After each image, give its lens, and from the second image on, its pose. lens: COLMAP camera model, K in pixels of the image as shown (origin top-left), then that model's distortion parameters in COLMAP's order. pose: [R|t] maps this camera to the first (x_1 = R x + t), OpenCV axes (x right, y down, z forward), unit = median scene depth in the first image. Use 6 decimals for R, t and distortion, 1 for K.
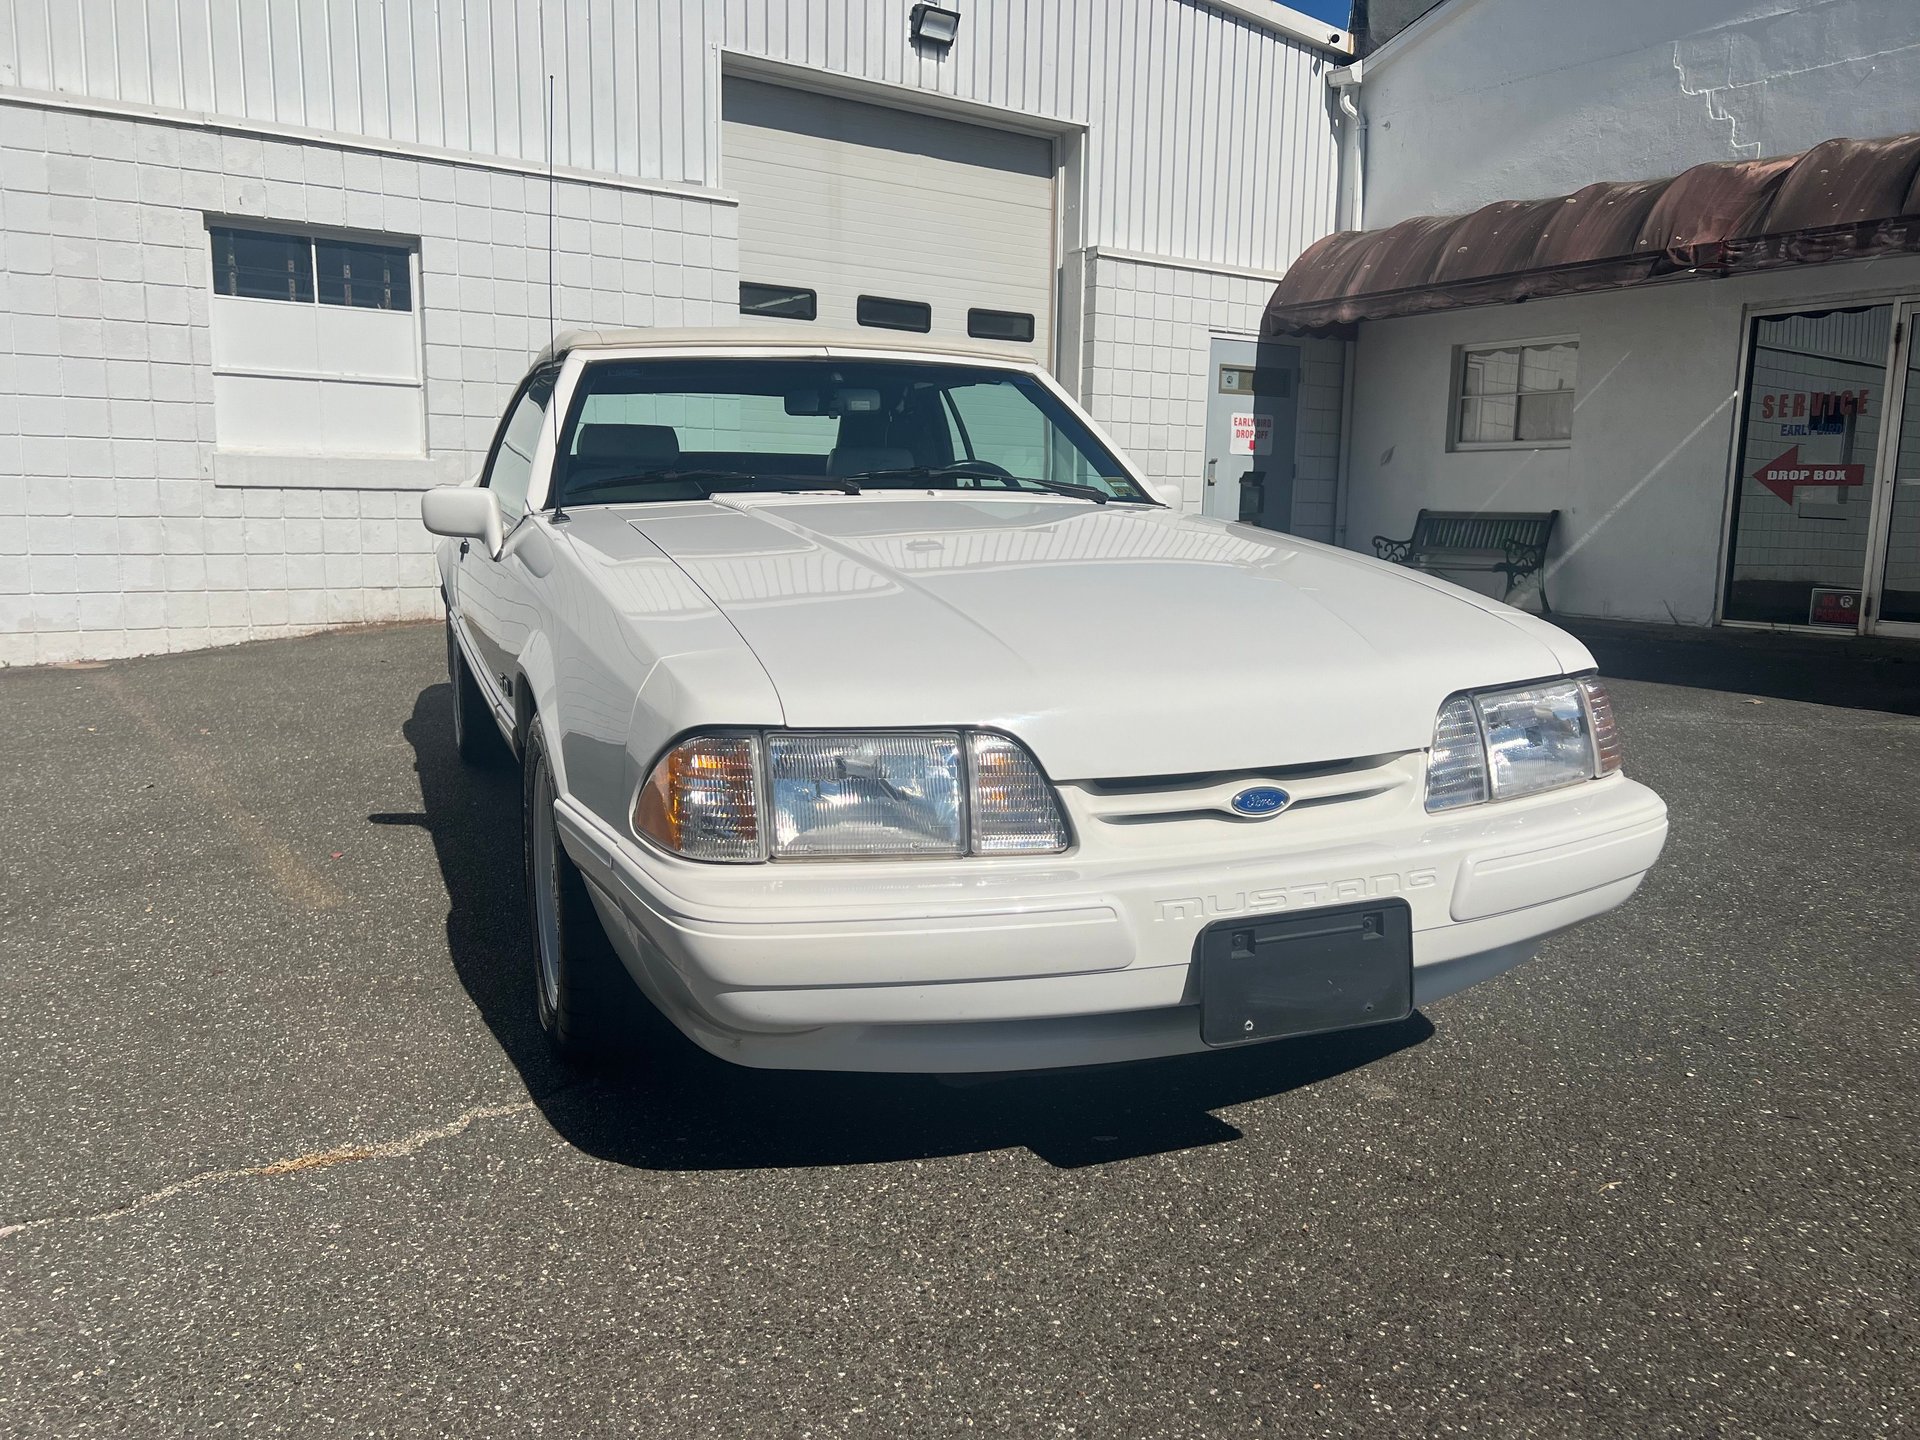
lens RADIAL K [[1454.7, 0, 955.2], [0, 1454.7, 720.4], [0, 0, 1]] dist [0.048939, -0.052133]
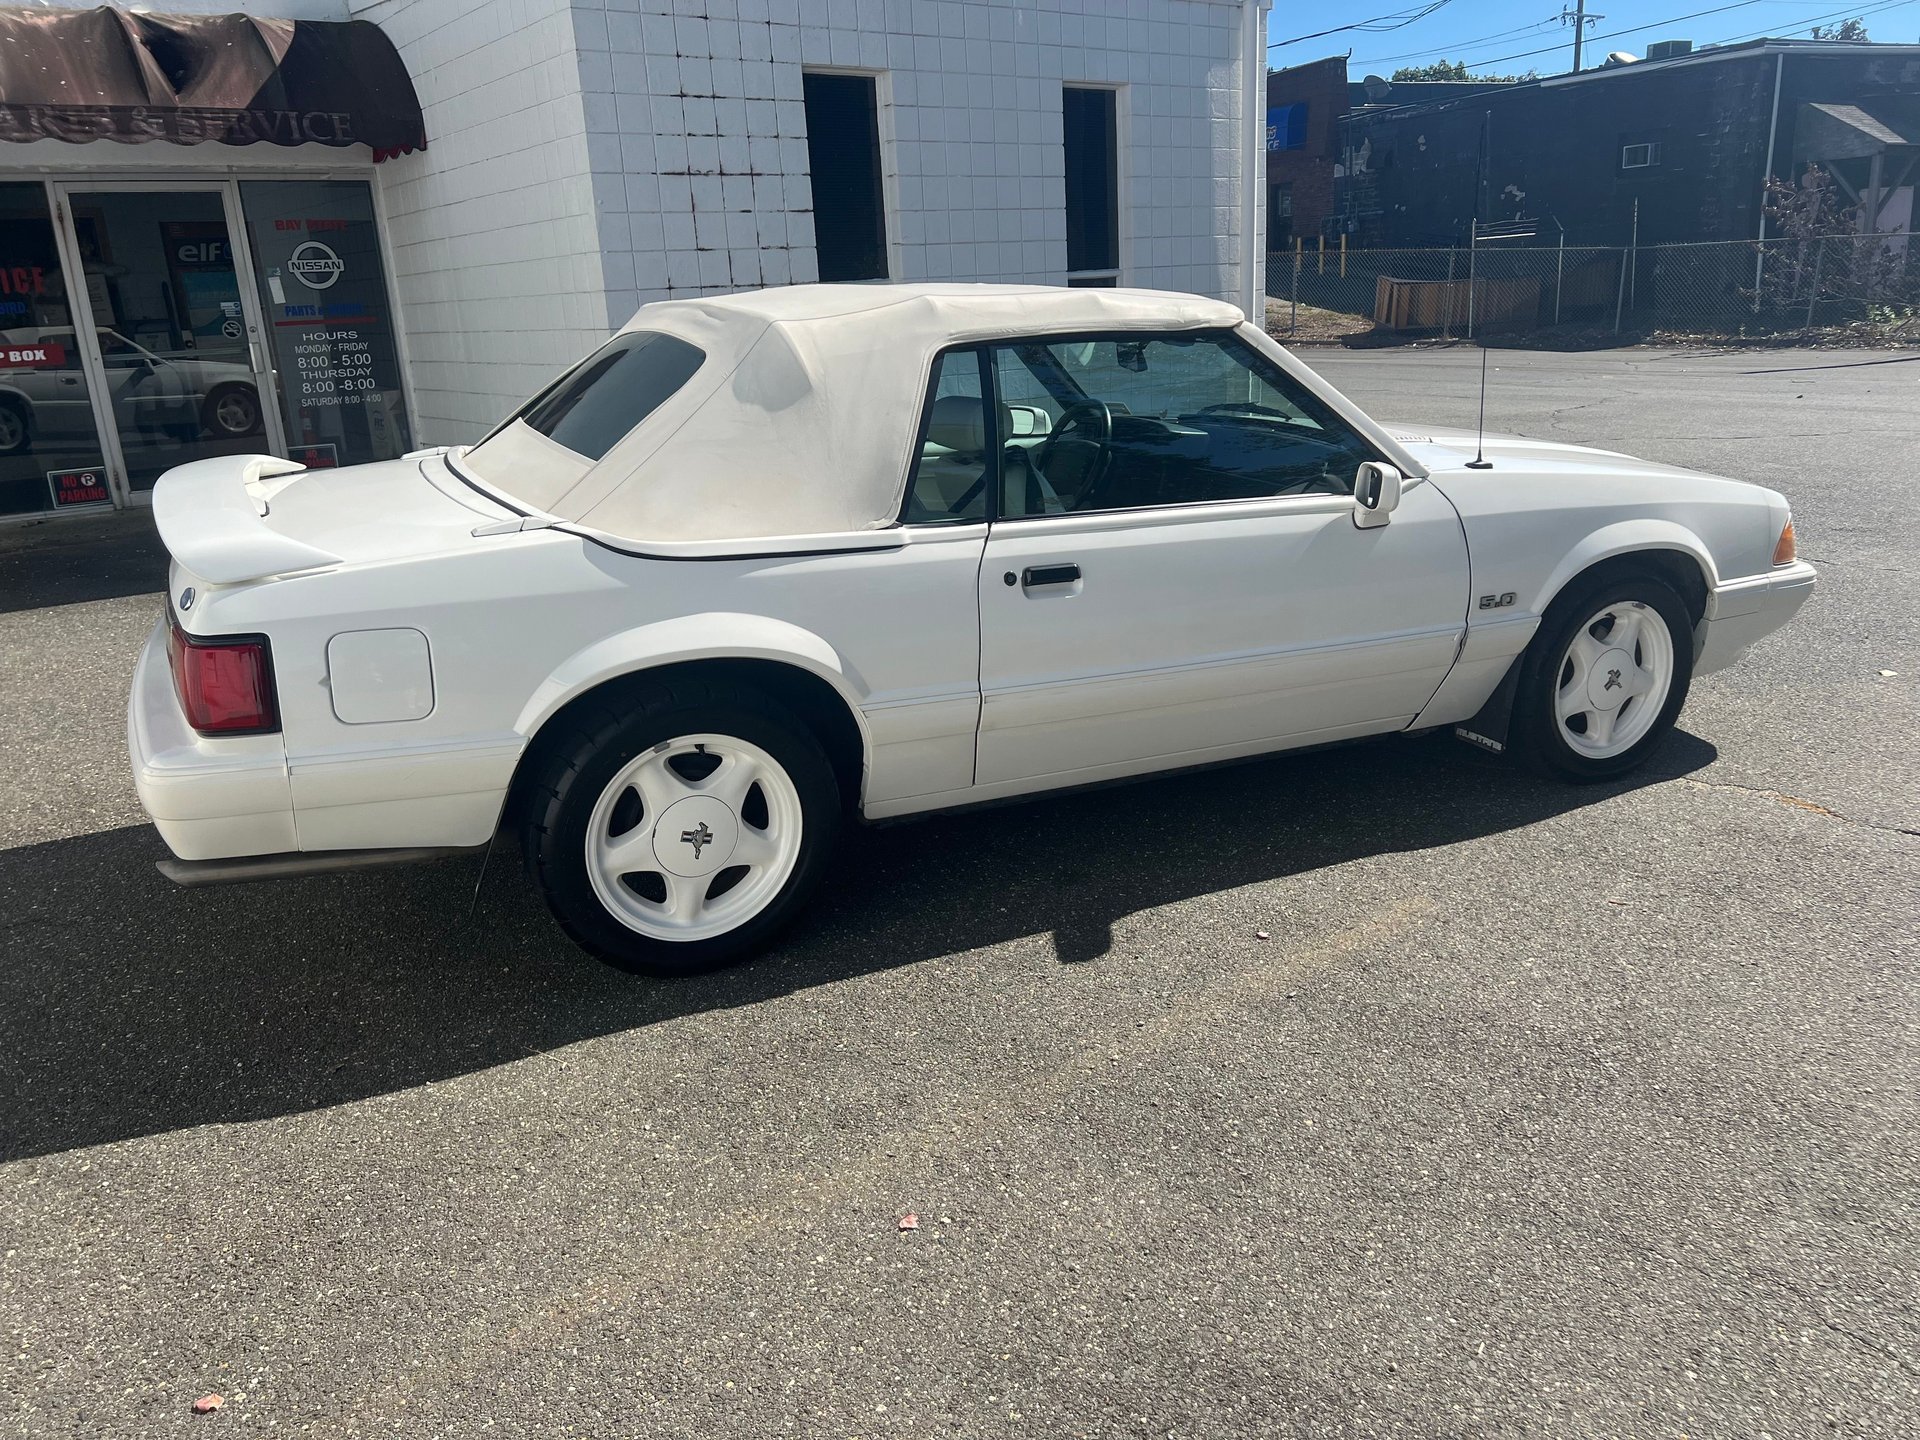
lens RADIAL K [[1440.2, 0, 986.5], [0, 1440.2, 702.2], [0, 0, 1]] dist [0.047553, -0.056503]
pose [[-0.076544, -0.289053, 0.954248, -0.428612], [0.188664, 0.935568, 0.298528, -0.114847], [-0.979054, 0.202883, -0.017078, 0.420488]]
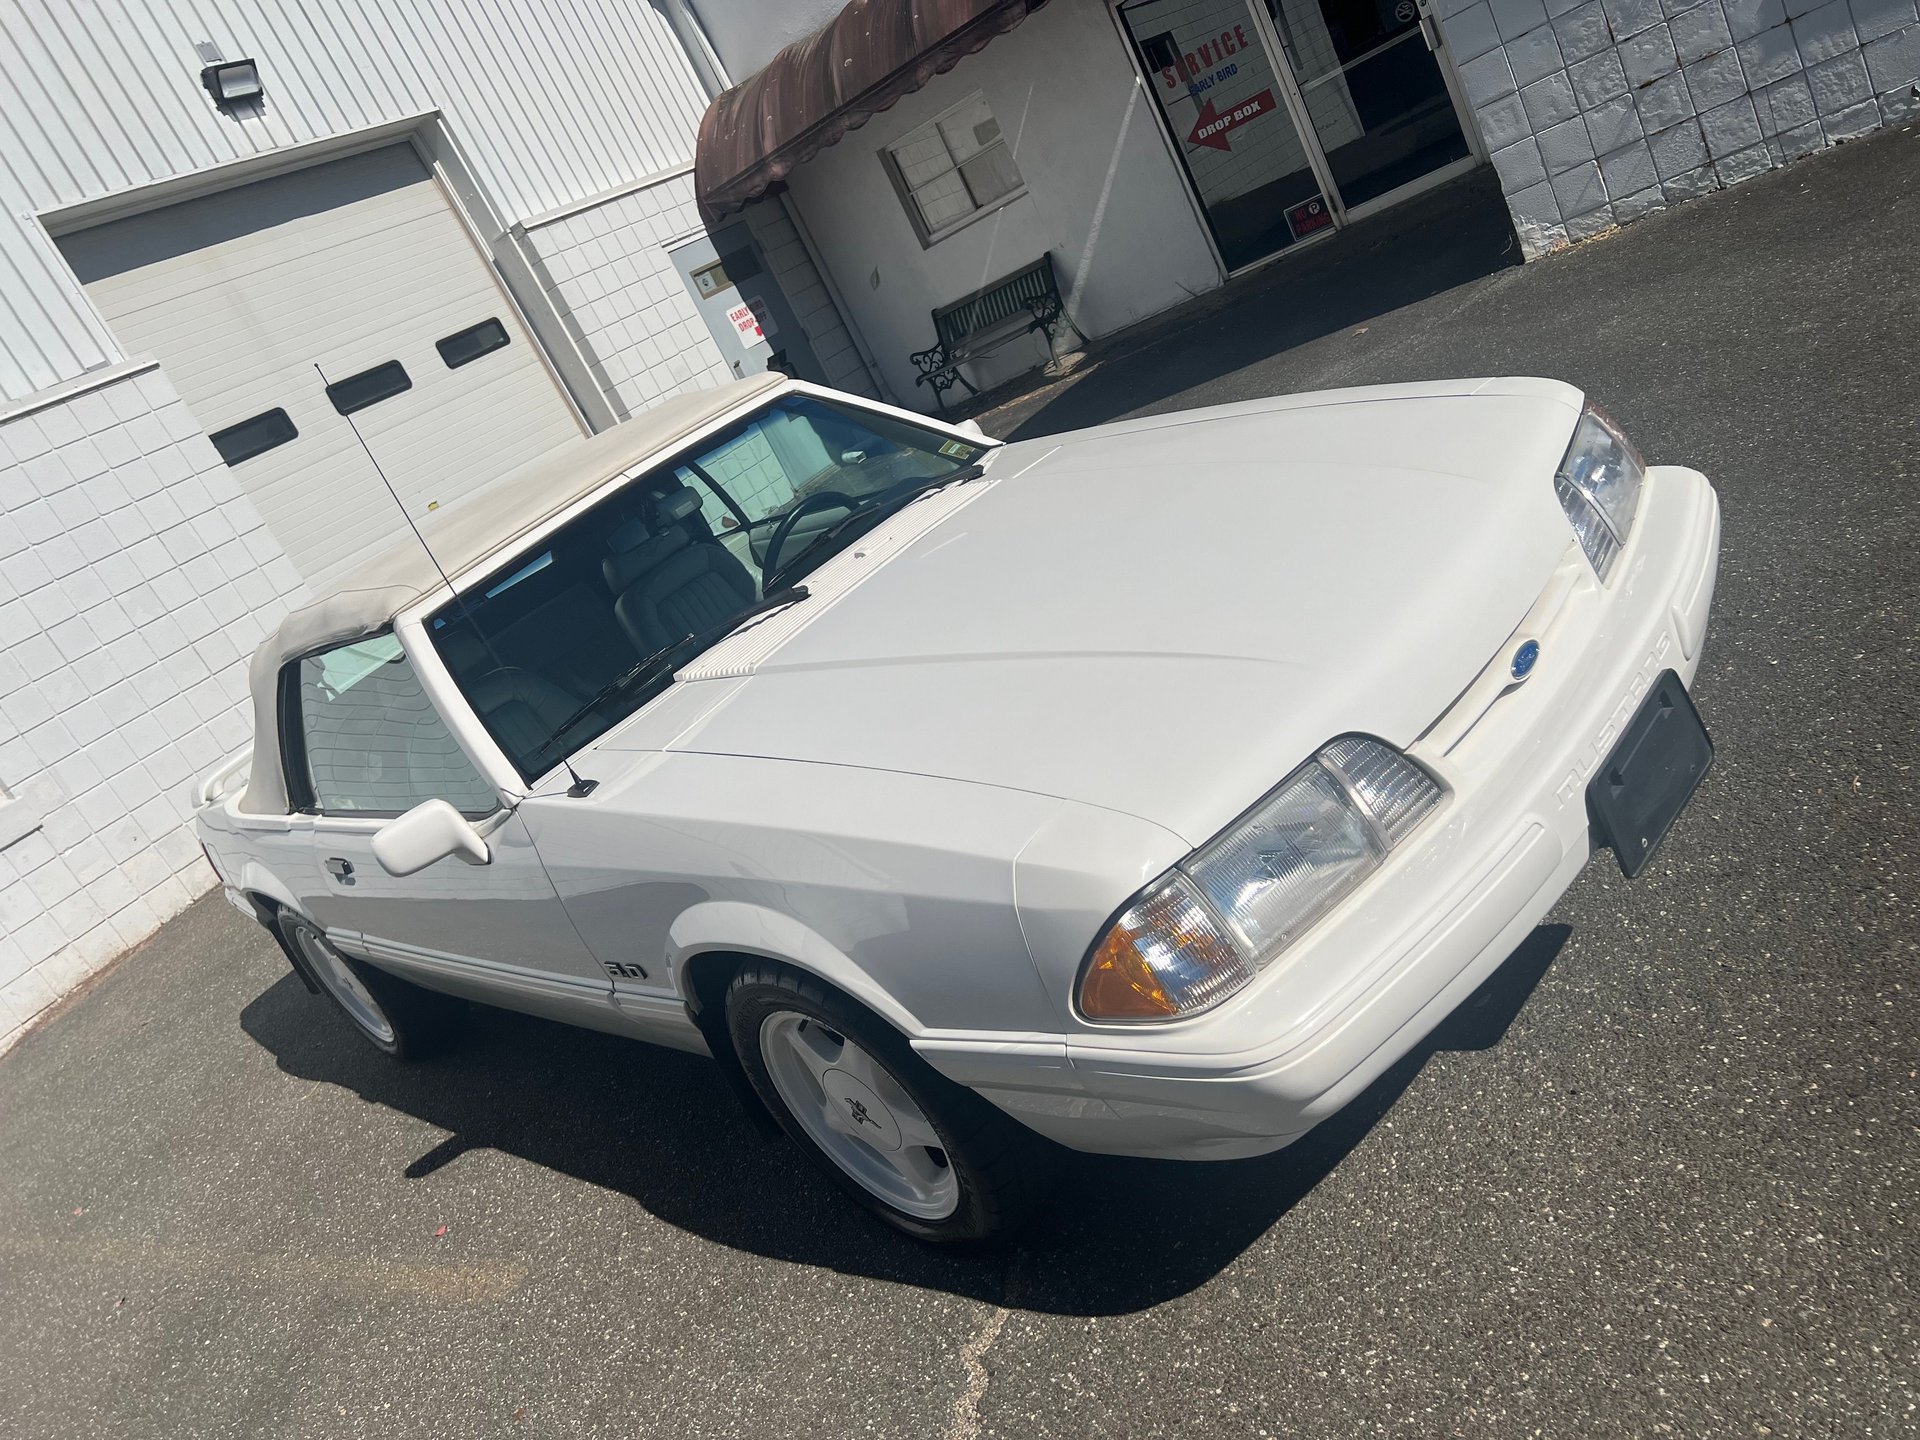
lens RADIAL K [[1454.7, 0, 955.2], [0, 1454.7, 720.4], [0, 0, 1]] dist [0.048939, -0.052133]
pose [[0.812273, -0.532274, 0.238532, -0.078444], [0.511185, 0.846571, 0.148348, -0.053657], [-0.280897, 0.001435, 0.959737, 0.016702]]
